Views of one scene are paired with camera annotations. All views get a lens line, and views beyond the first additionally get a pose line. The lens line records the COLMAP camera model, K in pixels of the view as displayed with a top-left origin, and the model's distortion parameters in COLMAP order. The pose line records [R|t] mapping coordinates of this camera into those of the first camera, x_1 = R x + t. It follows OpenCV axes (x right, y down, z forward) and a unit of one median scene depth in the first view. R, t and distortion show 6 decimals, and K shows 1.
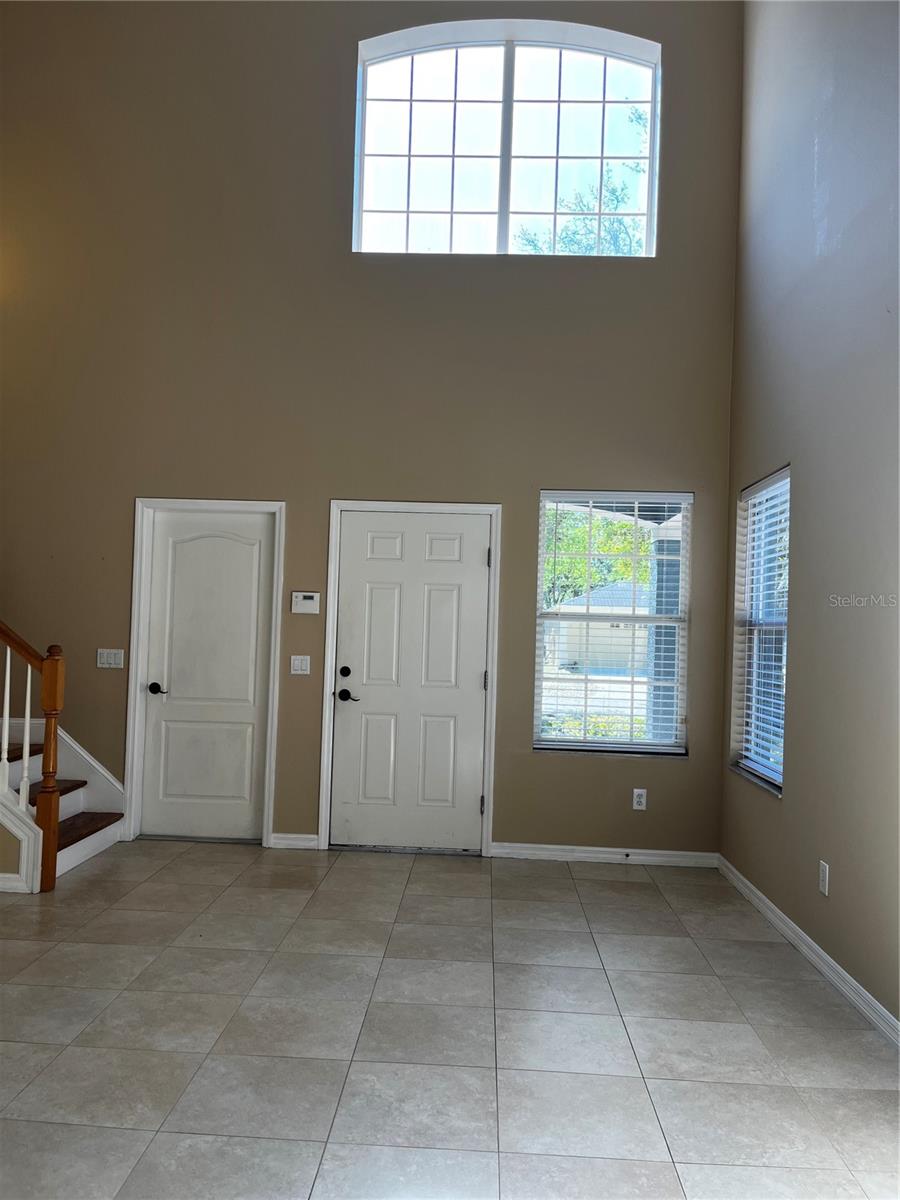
lens RADIAL K [[907.8, 0, 445.0], [0, 907.8, 607.4], [0, 0, 1]] dist [0.046609, -0.062250]
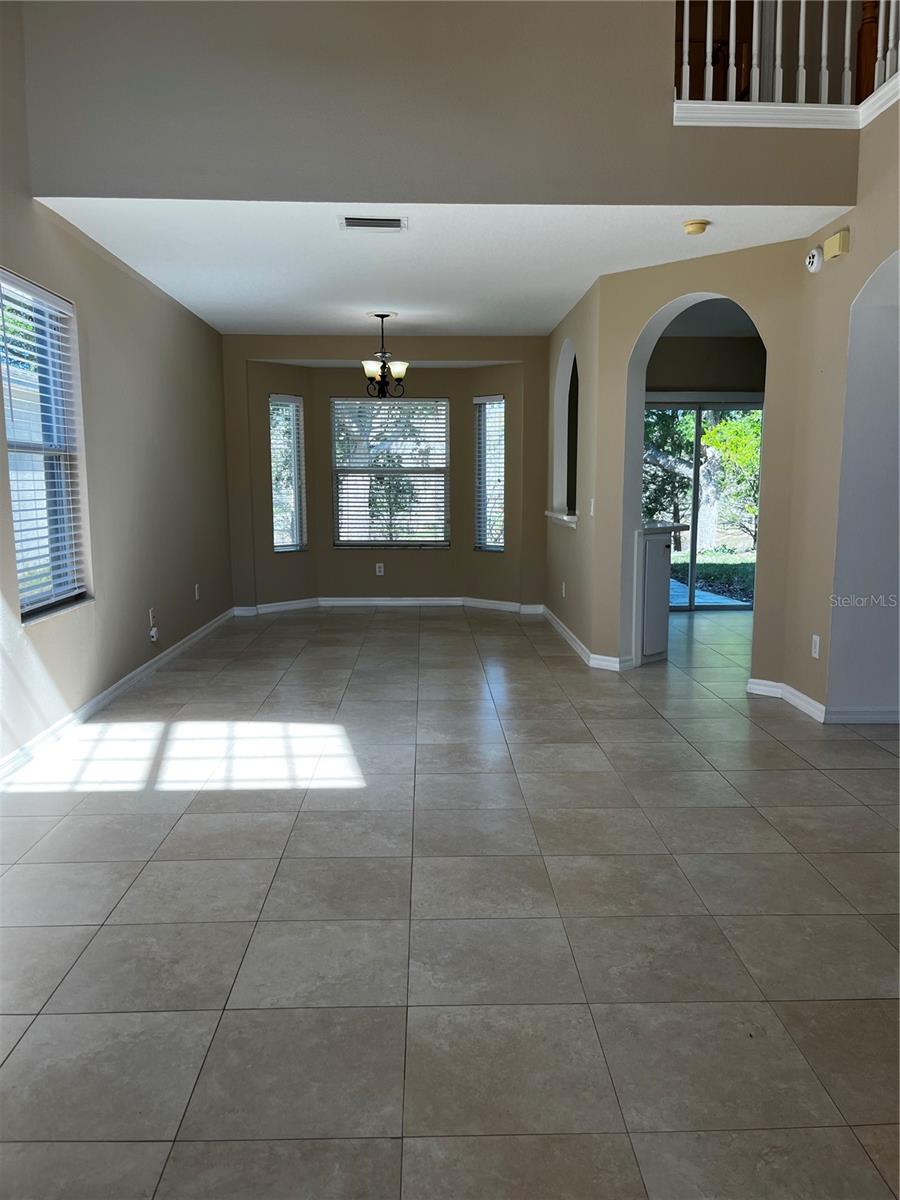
lens RADIAL K [[907.8, 0, 445.0], [0, 907.8, 607.4], [0, 0, 1]] dist [0.046609, -0.062250]
pose [[-0.997355, -0.022908, -0.068985, -0.038803], [-0.030502, 0.993339, 0.111116, 0.046825], [0.065980, 0.112926, -0.991410, 1.363732]]
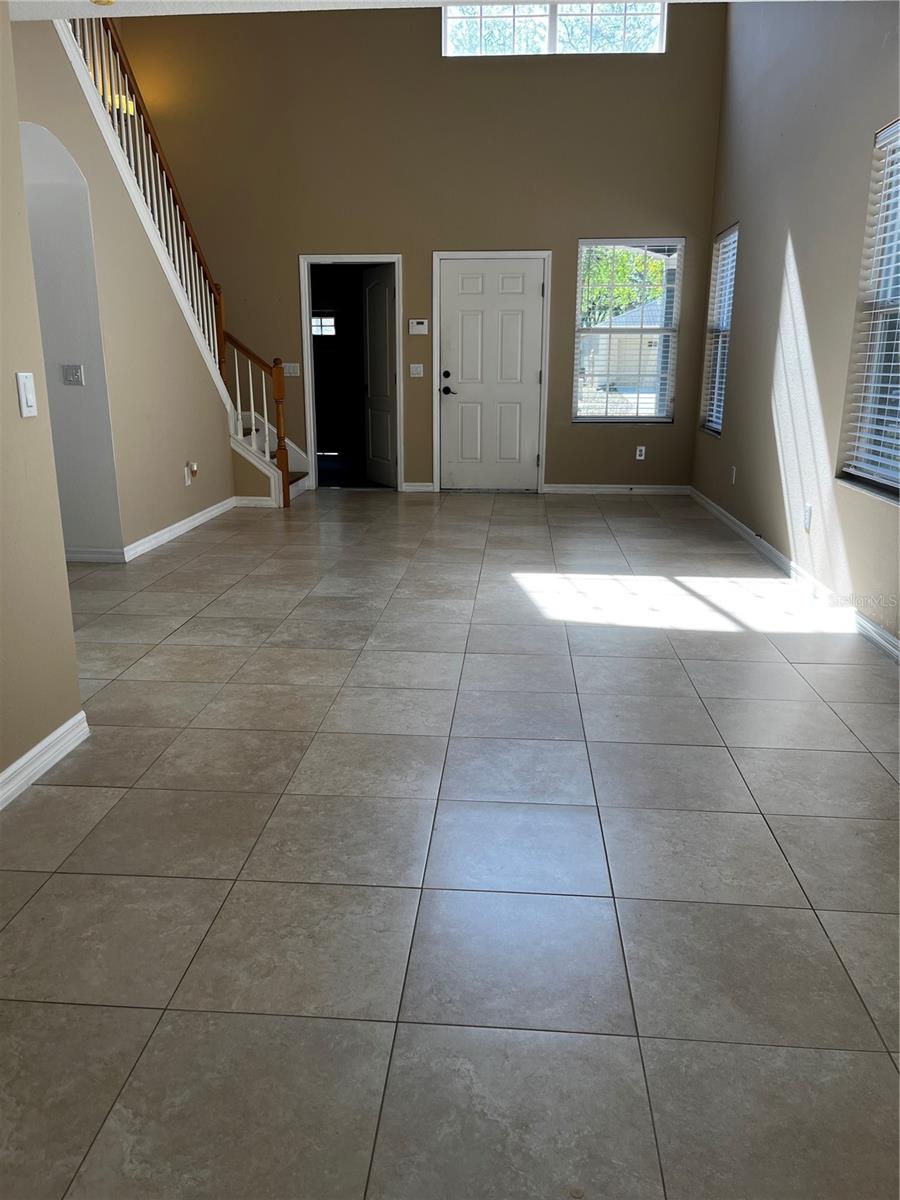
lens RADIAL K [[907.8, 0, 445.0], [0, 907.8, 607.4], [0, 0, 1]] dist [0.046609, -0.062250]
pose [[0.998858, -0.019298, -0.043713, -0.070078], [0.031057, 0.957432, 0.286984, 0.009848], [0.036314, -0.288014, 0.956937, -0.714878]]
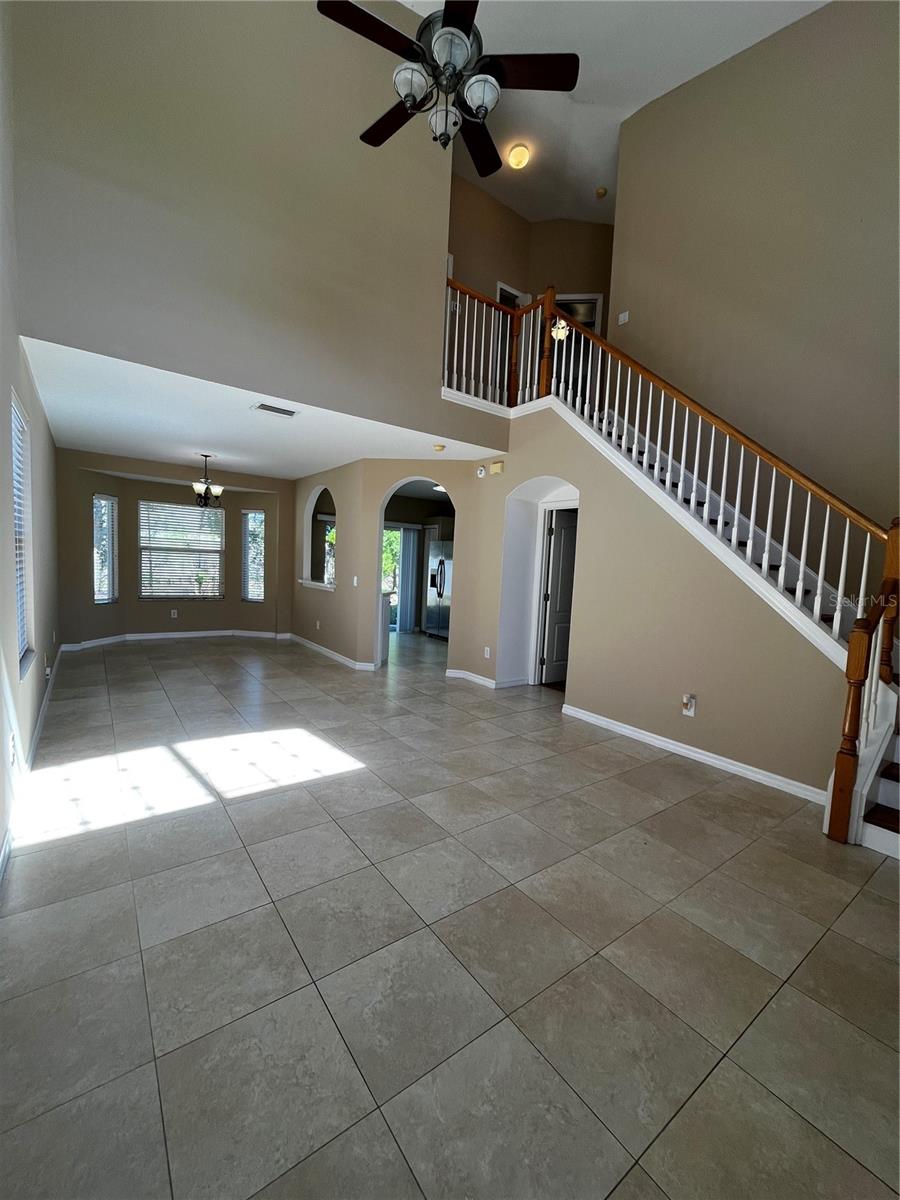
lens RADIAL K [[487.5, 0, 450.0], [0, 487.5, 600.0], [0, 0, 1]] dist [-0.002223, -0.000193]
pose [[-0.777111, -0.022522, -0.628960, 0.309805], [-0.057550, 0.997715, 0.035381, 0.030047], [0.626726, 0.063692, -0.776632, 1.195769]]
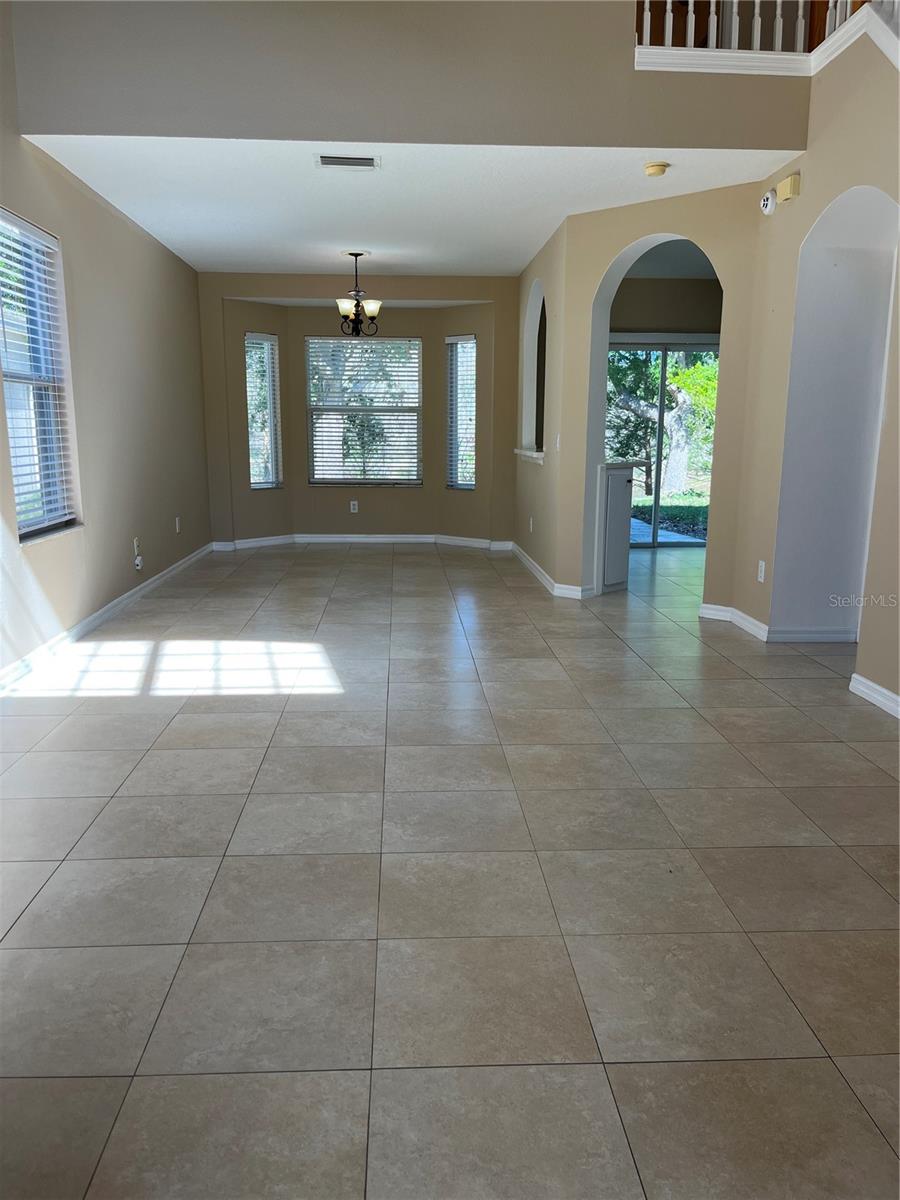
lens RADIAL K [[908.1, 0, 435.7], [0, 908.1, 607.3], [0, 0, 1]] dist [0.056874, -0.082181]
pose [[-0.995843, -0.020571, -0.088729, -0.037263], [-0.035163, 0.985469, 0.166176, 0.067167], [0.084021, 0.168605, -0.982096, 1.445309]]
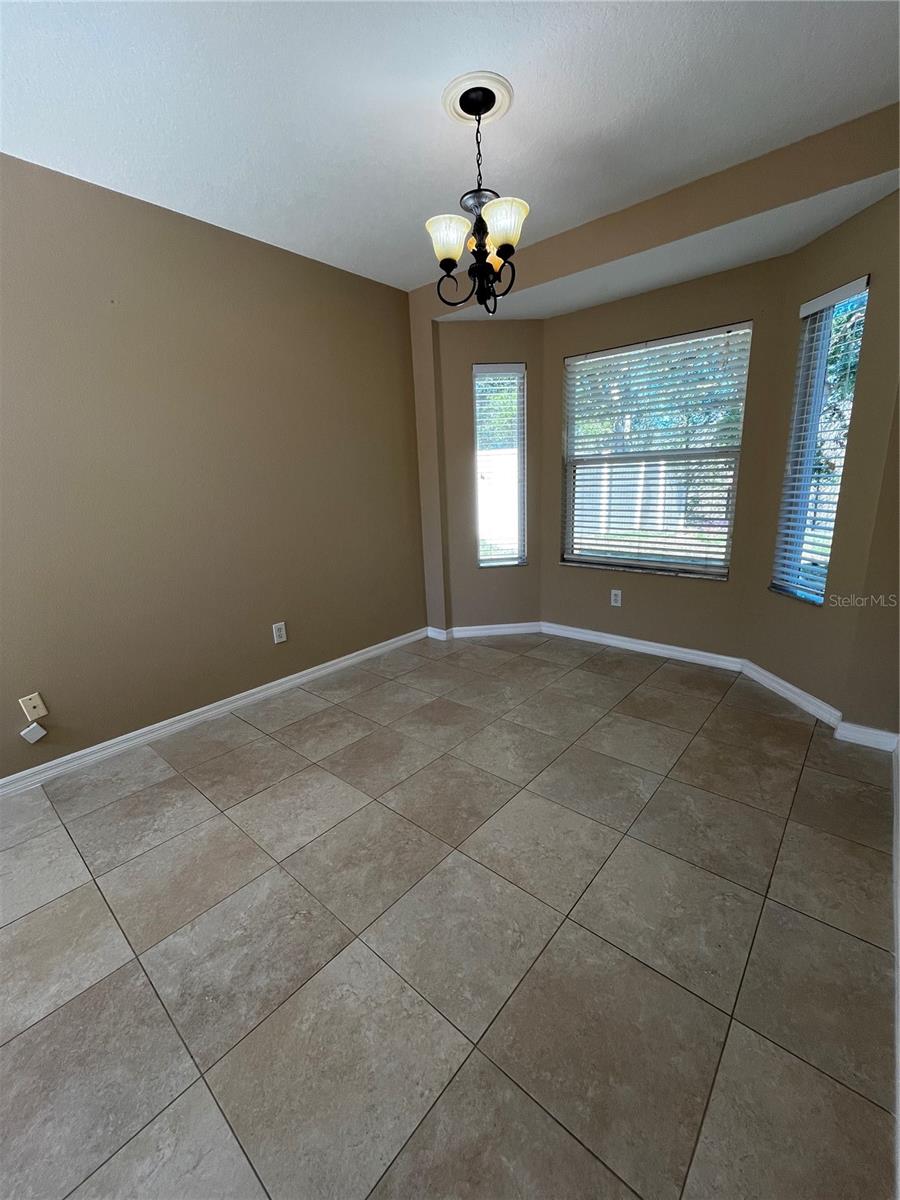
lens RADIAL K [[481.2, 0, 454.3], [0, 481.2, 604.2], [0, 0, 1]] dist [-0.000360, 0.000079]
pose [[-0.781343, -0.160786, 0.603034, -0.320239], [-0.000544, 0.966419, 0.256970, -0.003204], [-0.624101, 0.200454, -0.755193, -0.011218]]
